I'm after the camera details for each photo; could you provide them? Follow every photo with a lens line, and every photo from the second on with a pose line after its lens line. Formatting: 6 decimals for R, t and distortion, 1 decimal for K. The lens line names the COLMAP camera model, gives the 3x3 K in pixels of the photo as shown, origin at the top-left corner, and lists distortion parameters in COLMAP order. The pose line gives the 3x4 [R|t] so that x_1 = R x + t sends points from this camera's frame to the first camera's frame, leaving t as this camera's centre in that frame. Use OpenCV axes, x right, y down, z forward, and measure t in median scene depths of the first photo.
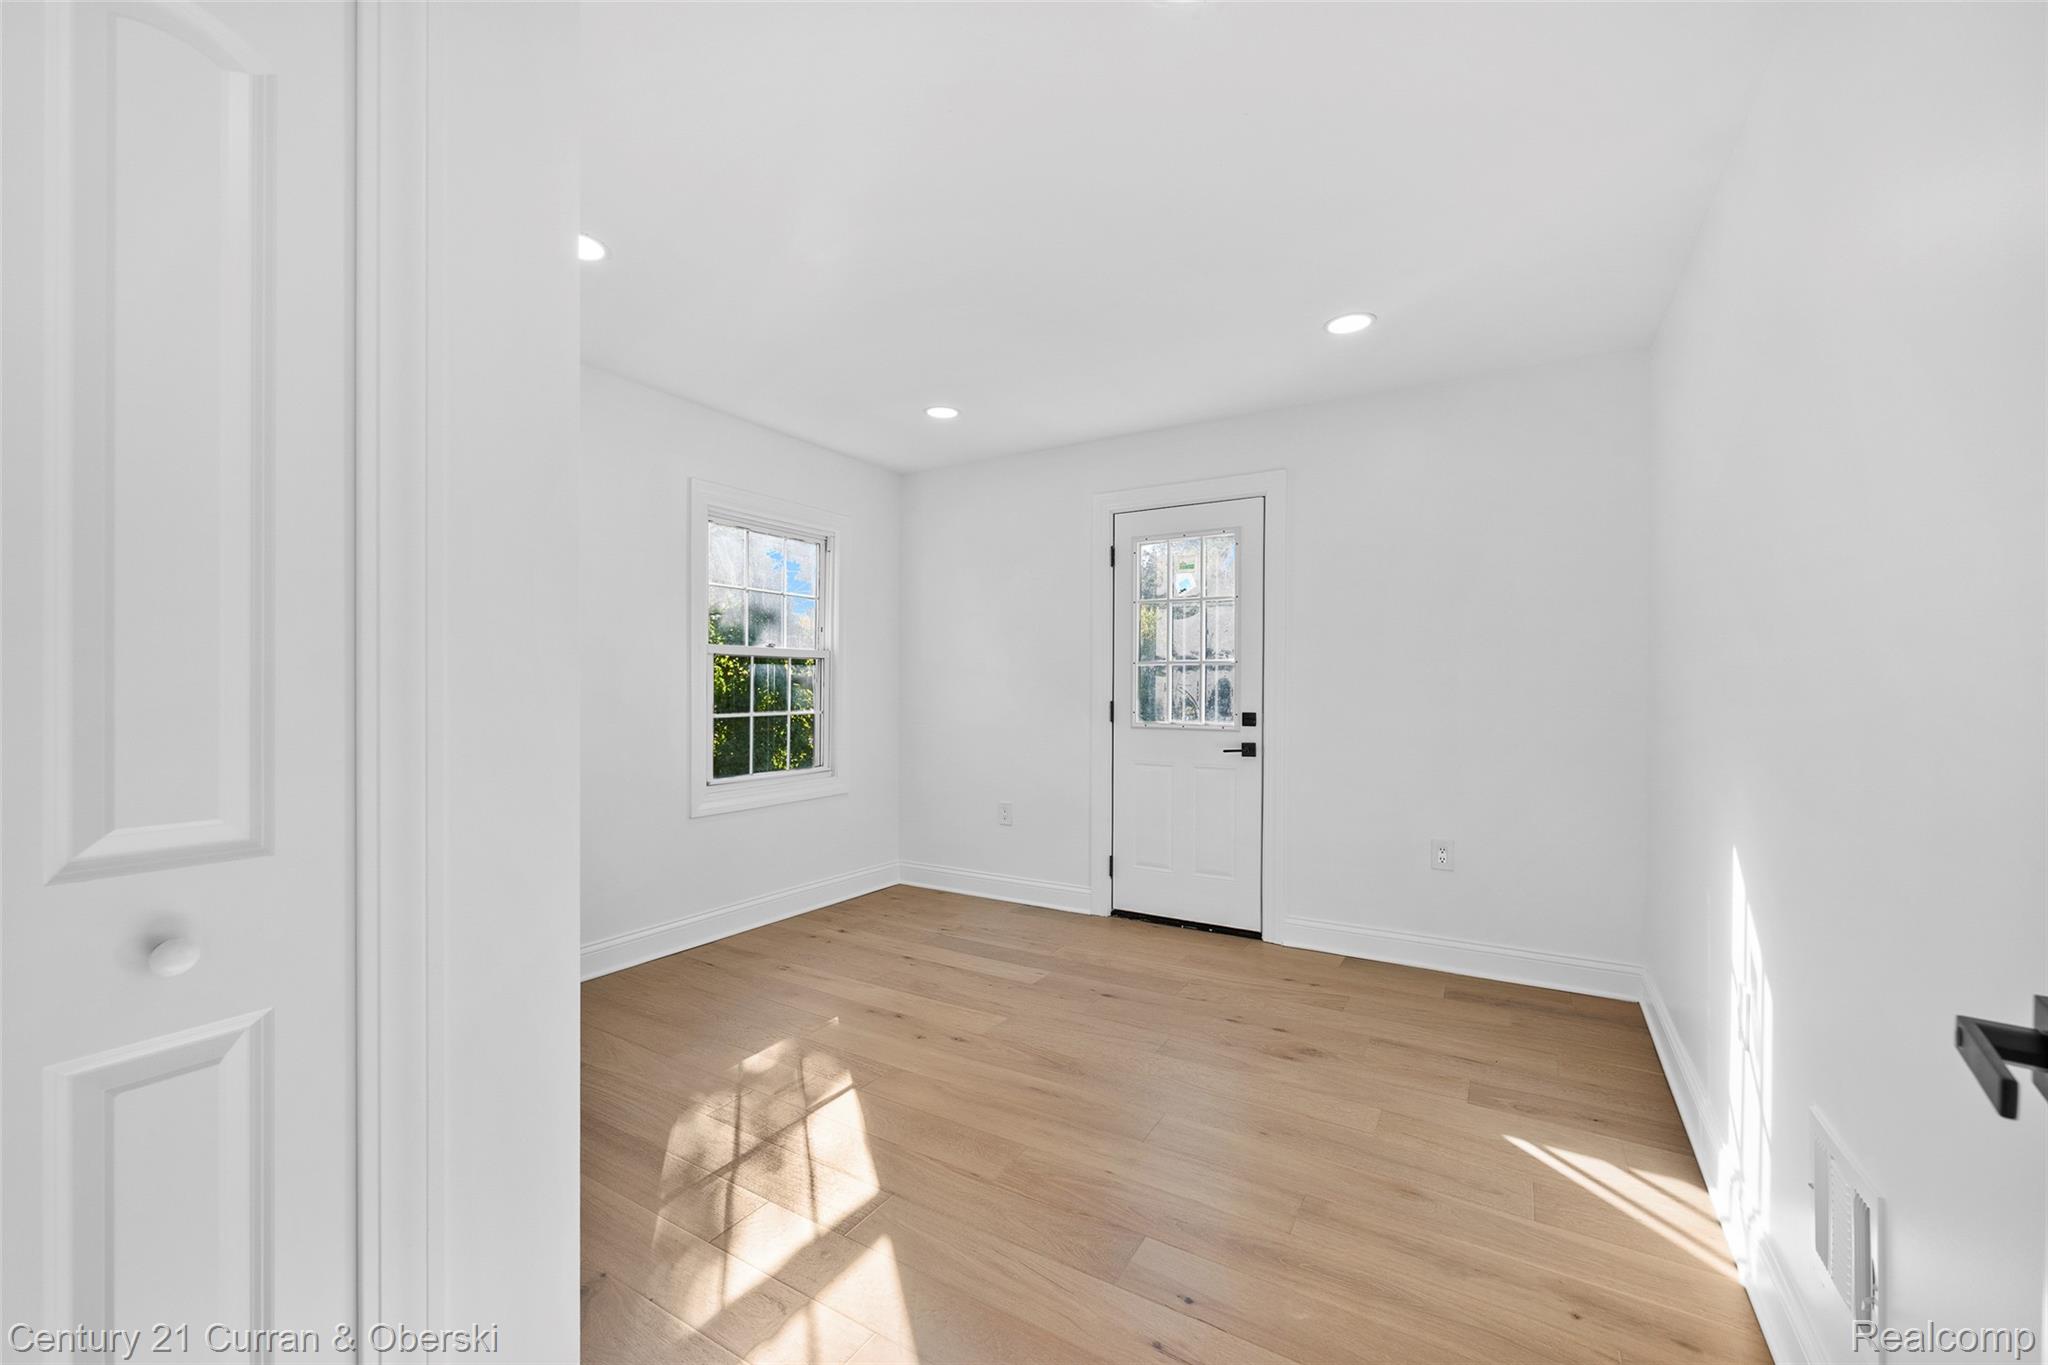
lens RADIAL K [[806.0, 0, 997.6], [0, 806.0, 690.3], [0, 0, 1]] dist [0.000482, 0.000070]
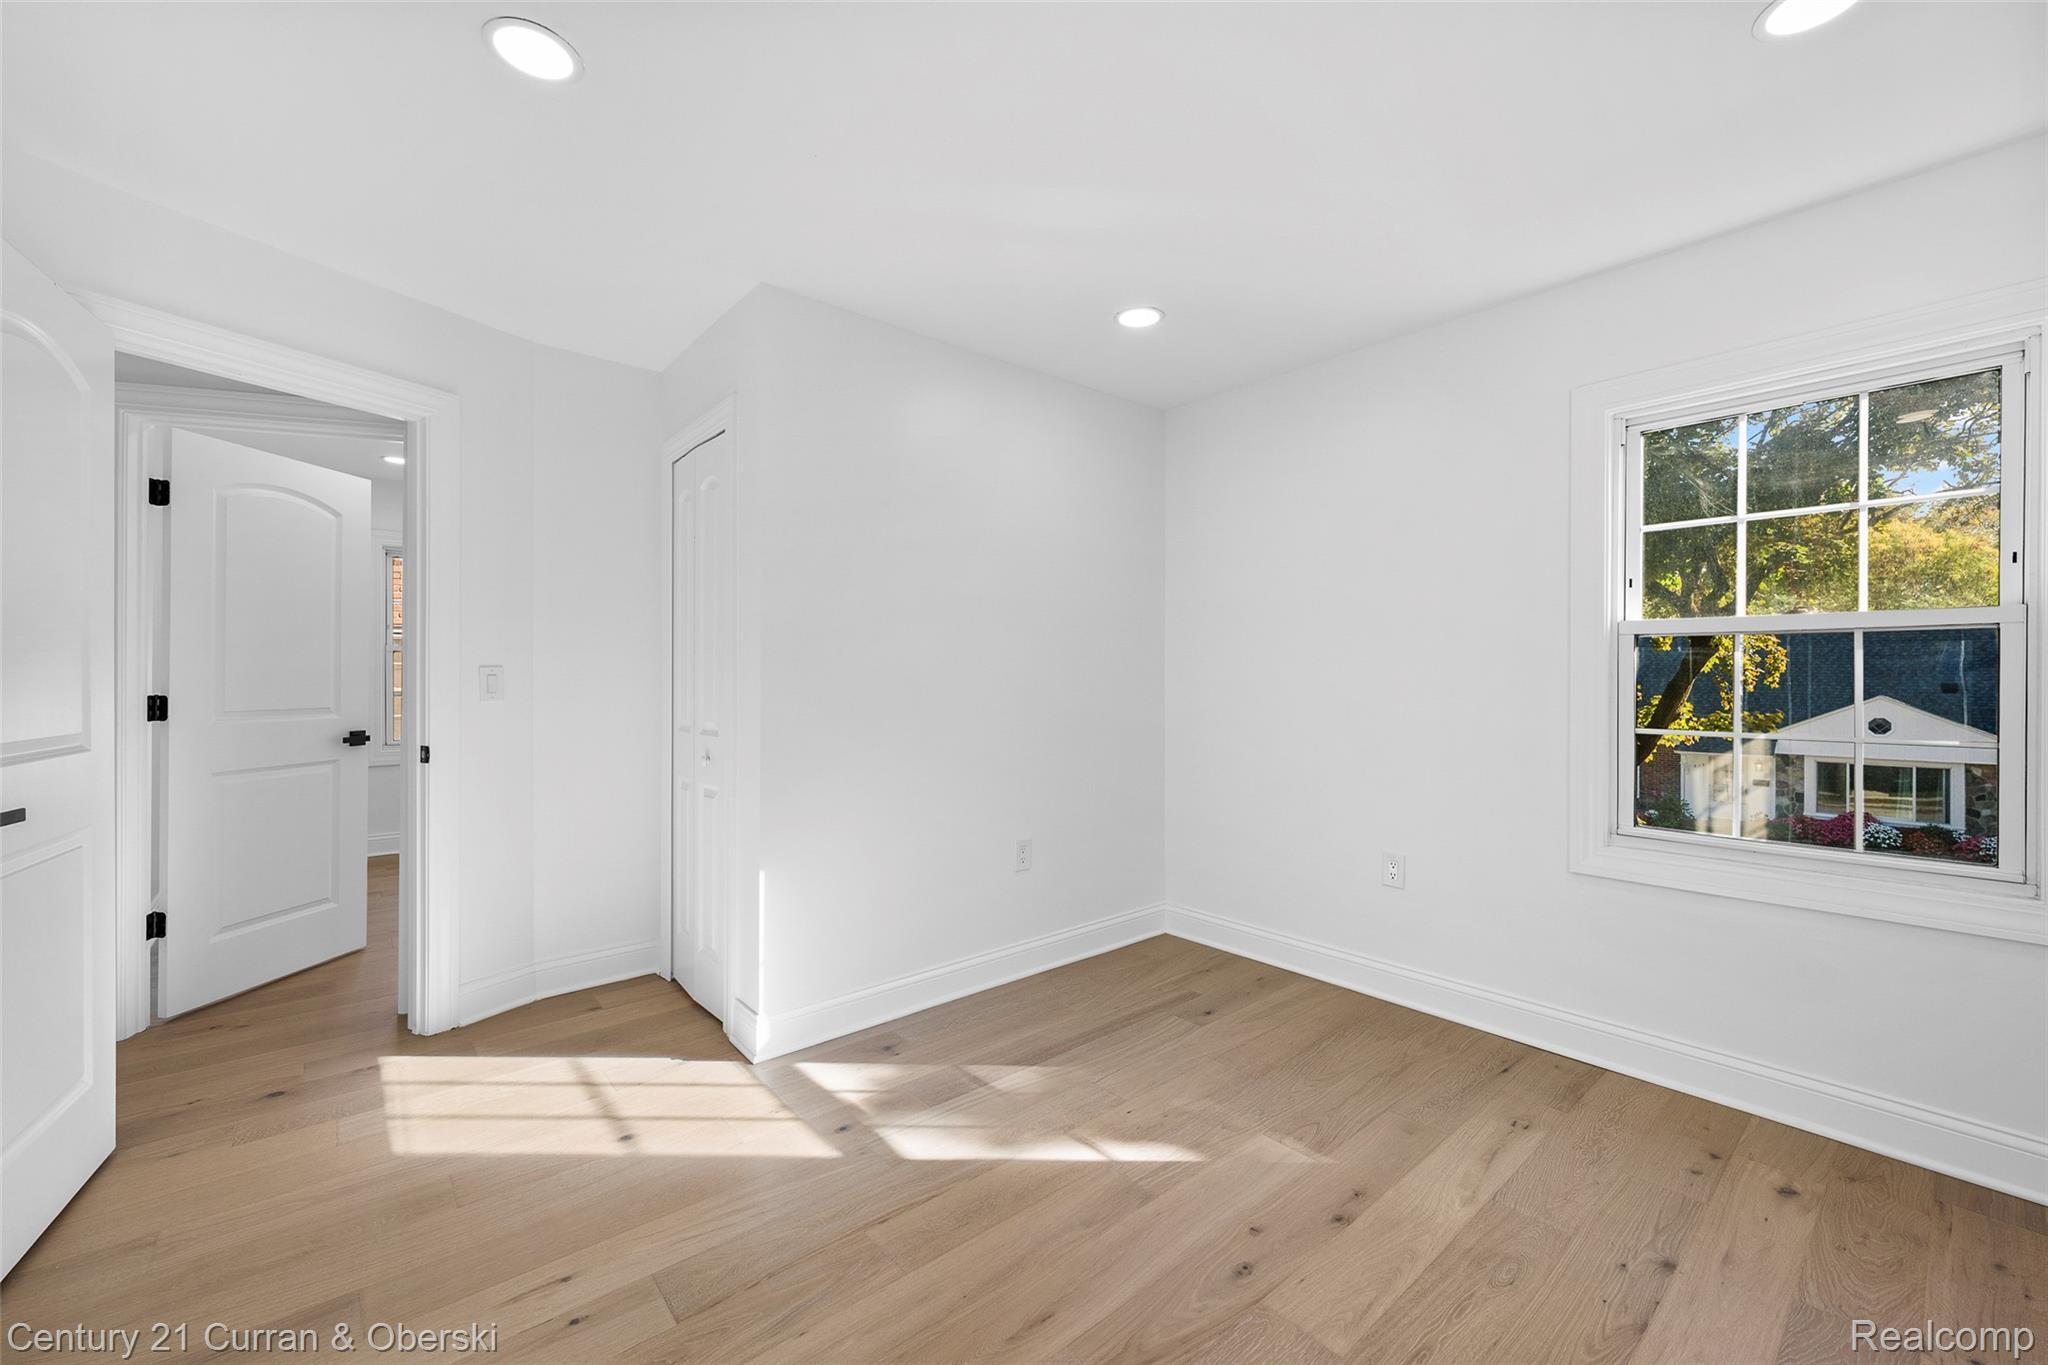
lens RADIAL K [[822.8, 0, 1074.2], [0, 822.8, 683.7], [0, 0, 1]] dist [-0.000426, 0.000002]
pose [[-0.268459, -0.003492, -0.963285, 0.524390], [-0.007199, 0.999973, -0.001618, -0.004782], [0.963264, 0.006500, -0.268477, 0.937171]]
